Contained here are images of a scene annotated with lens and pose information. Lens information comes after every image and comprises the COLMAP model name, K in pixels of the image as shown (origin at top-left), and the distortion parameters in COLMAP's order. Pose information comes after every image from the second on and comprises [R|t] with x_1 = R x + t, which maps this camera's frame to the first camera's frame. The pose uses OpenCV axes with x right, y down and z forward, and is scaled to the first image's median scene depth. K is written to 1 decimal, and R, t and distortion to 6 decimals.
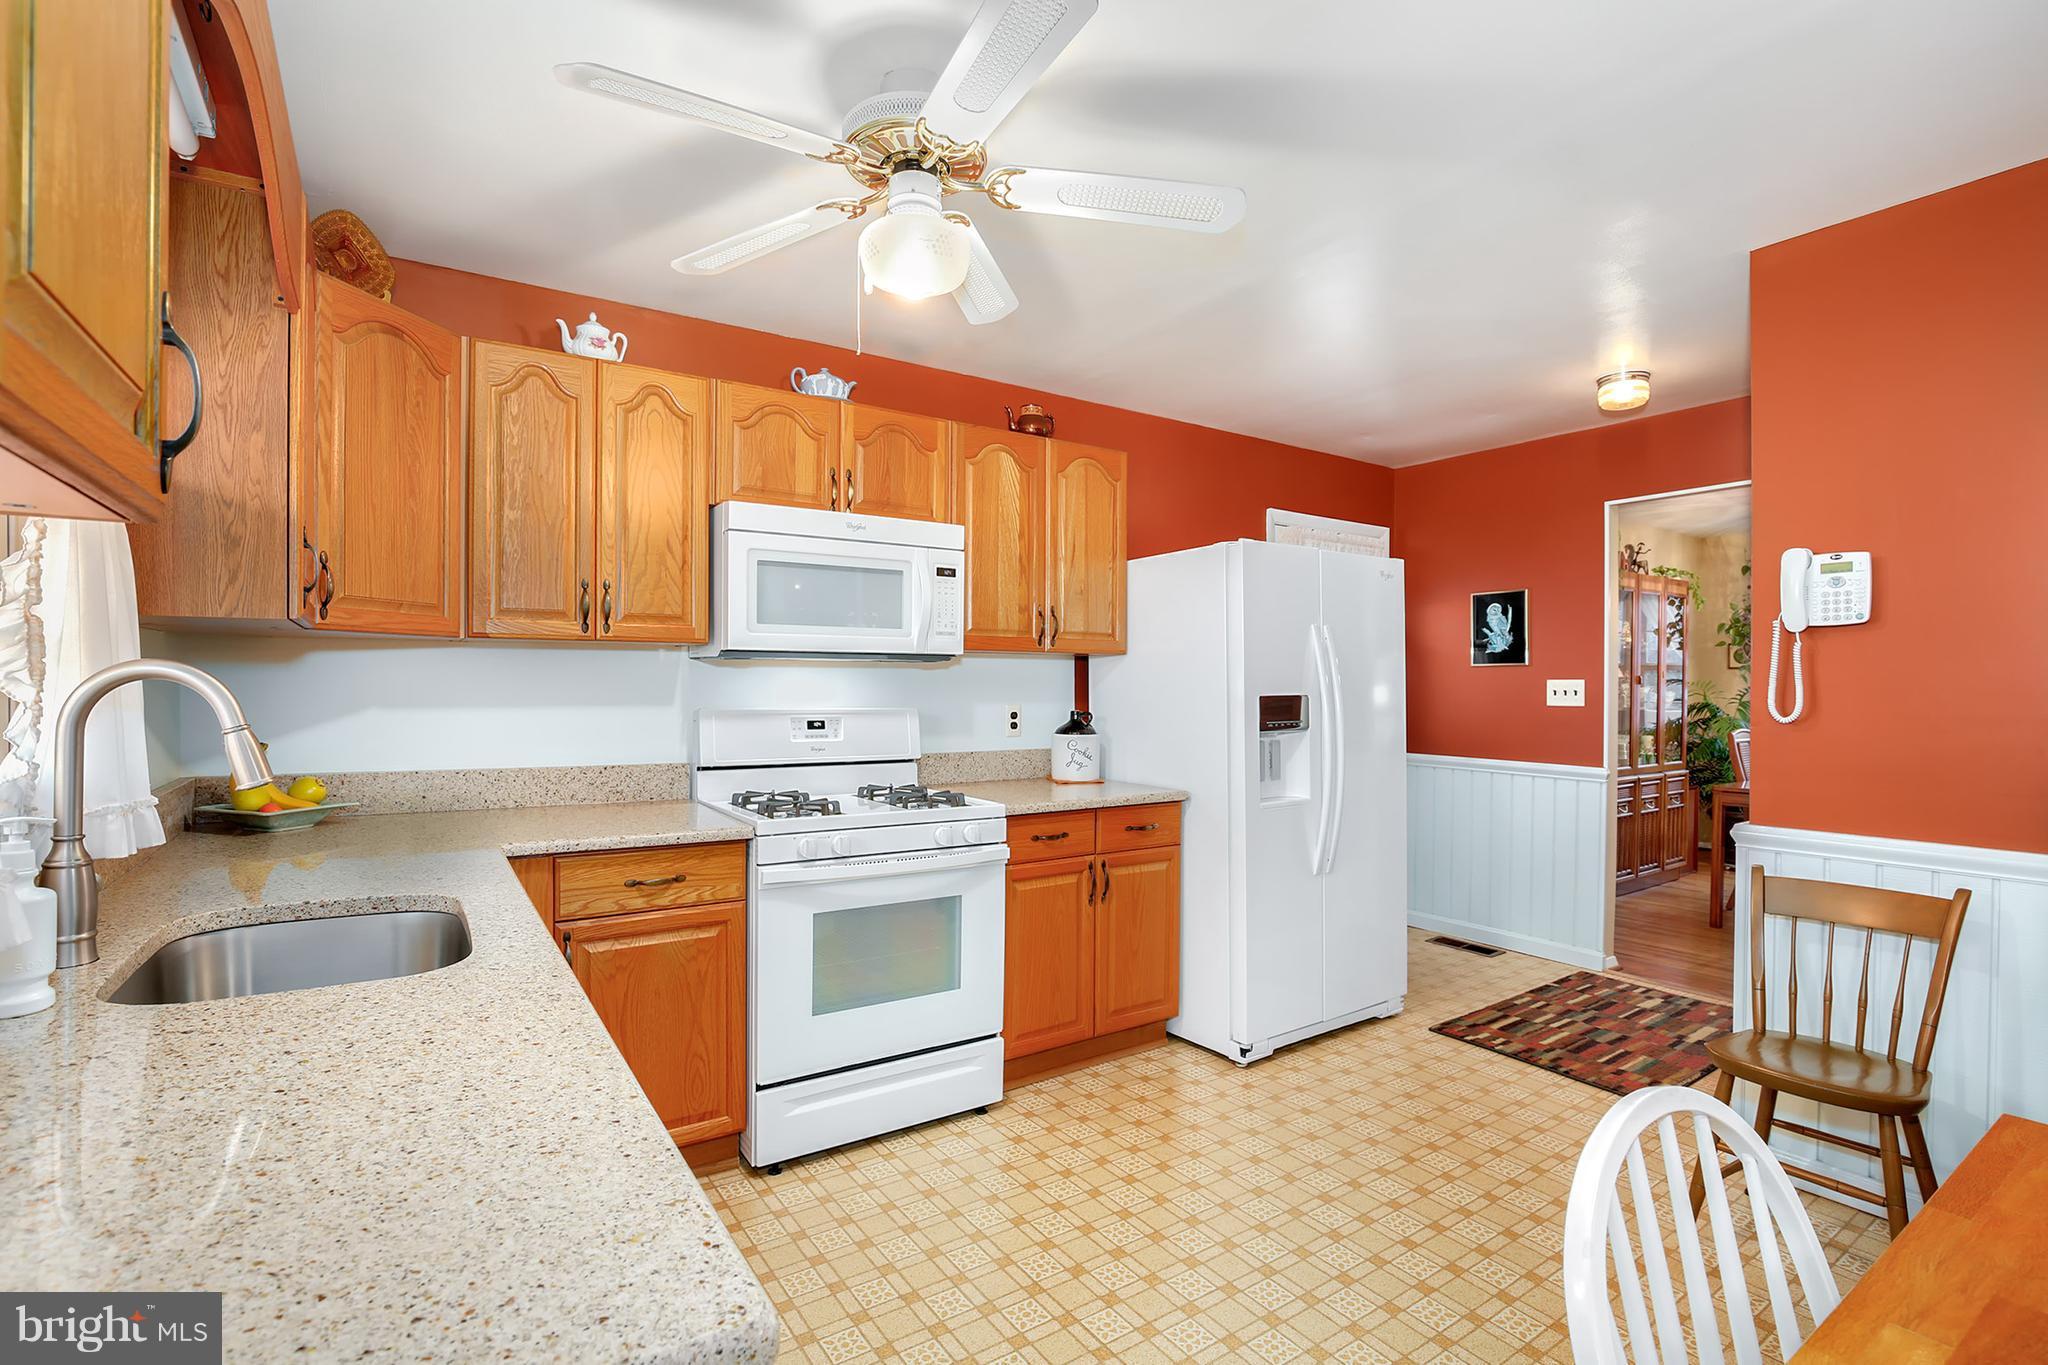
lens RADIAL K [[939.8, 0, 1022.6], [0, 939.8, 692.9], [0, 0, 1]] dist [-0.030541, 0.004468]
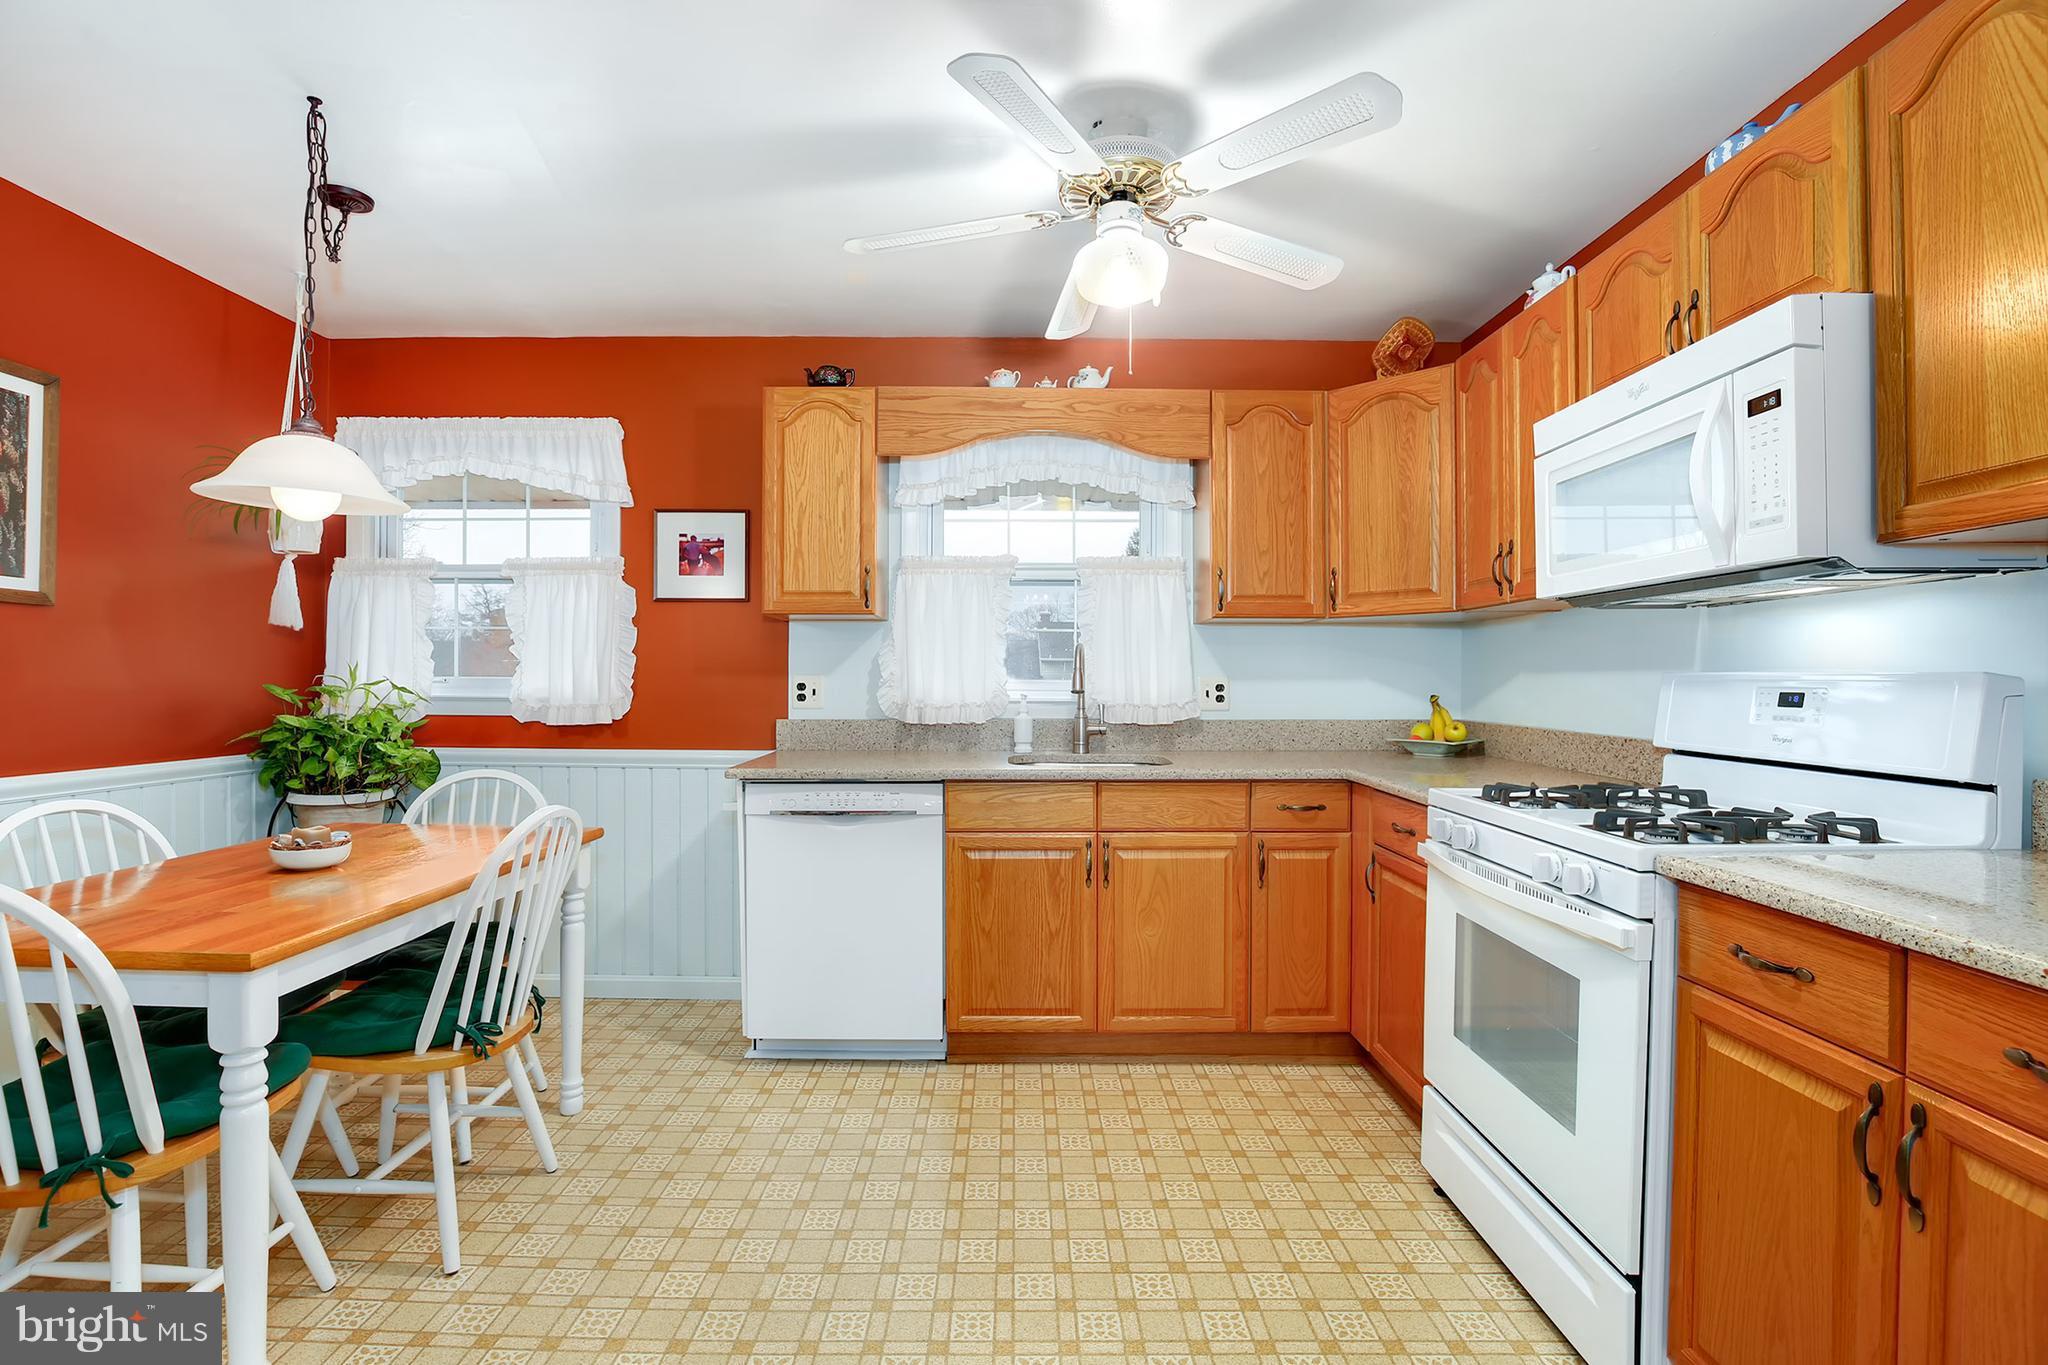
lens RADIAL K [[939.8, 0, 1017.7], [0, 939.8, 681.2], [0, 0, 1]] dist [-0.030541, 0.004468]
pose [[-0.550769, -0.006381, -0.834634, 0.581138], [-0.014888, 0.999887, 0.002180, 0.030073], [0.834525, 0.013626, -0.550801, 0.964260]]
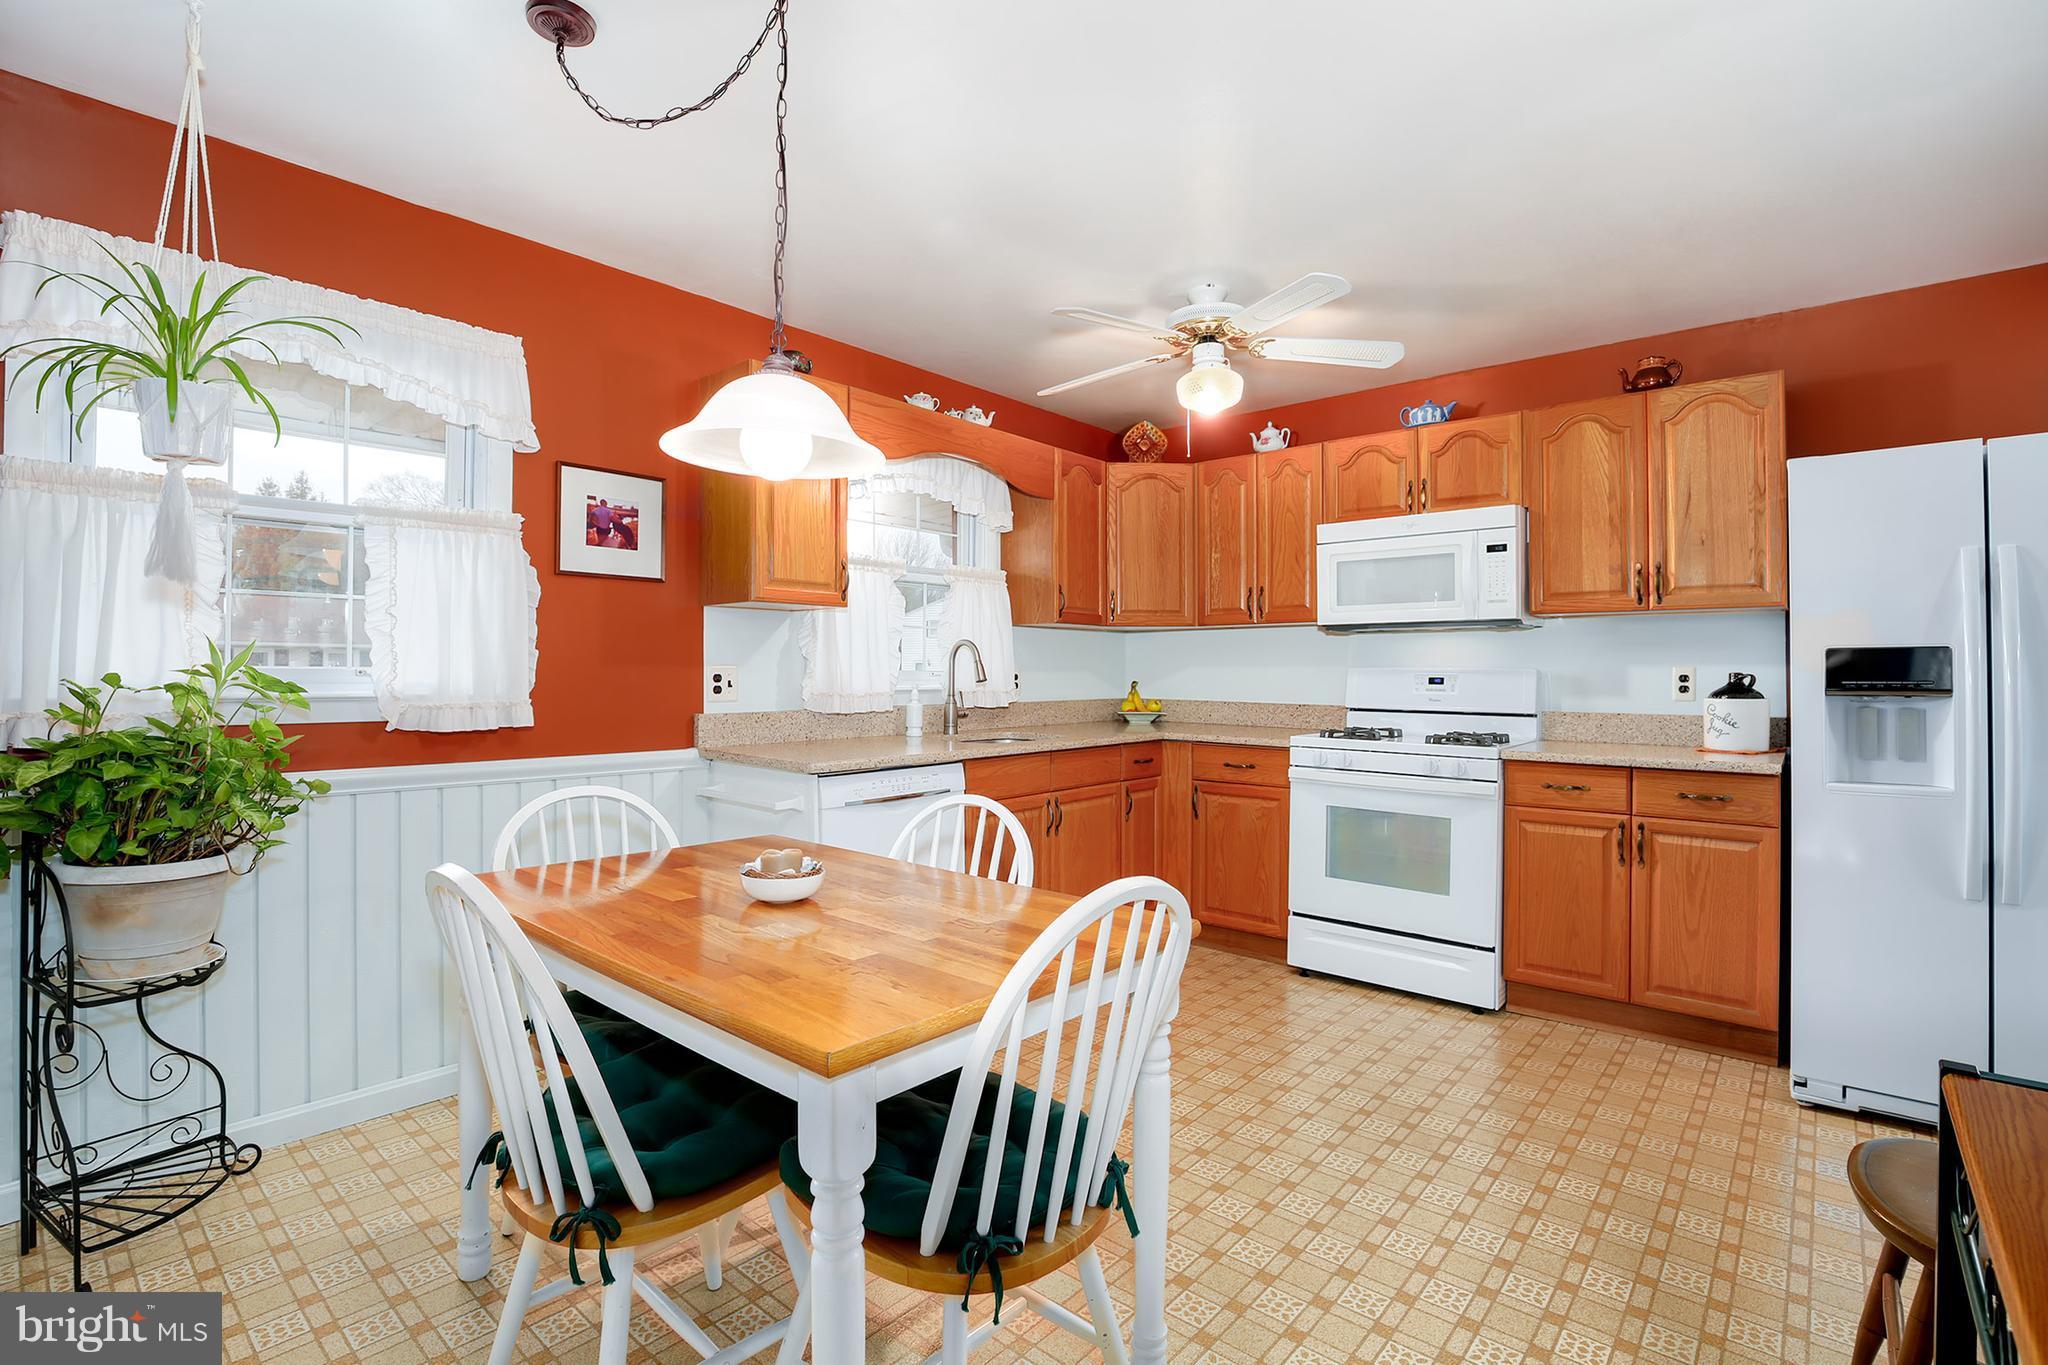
lens RADIAL K [[939.8, 0, 1016.3], [0, 939.8, 669.1], [0, 0, 1]] dist [-0.030541, 0.004468]
pose [[0.262228, -0.006705, -0.964983, 0.891863], [-0.011836, 0.999878, -0.010164, 0.039801], [0.964933, 0.014087, 0.262117, 0.135548]]
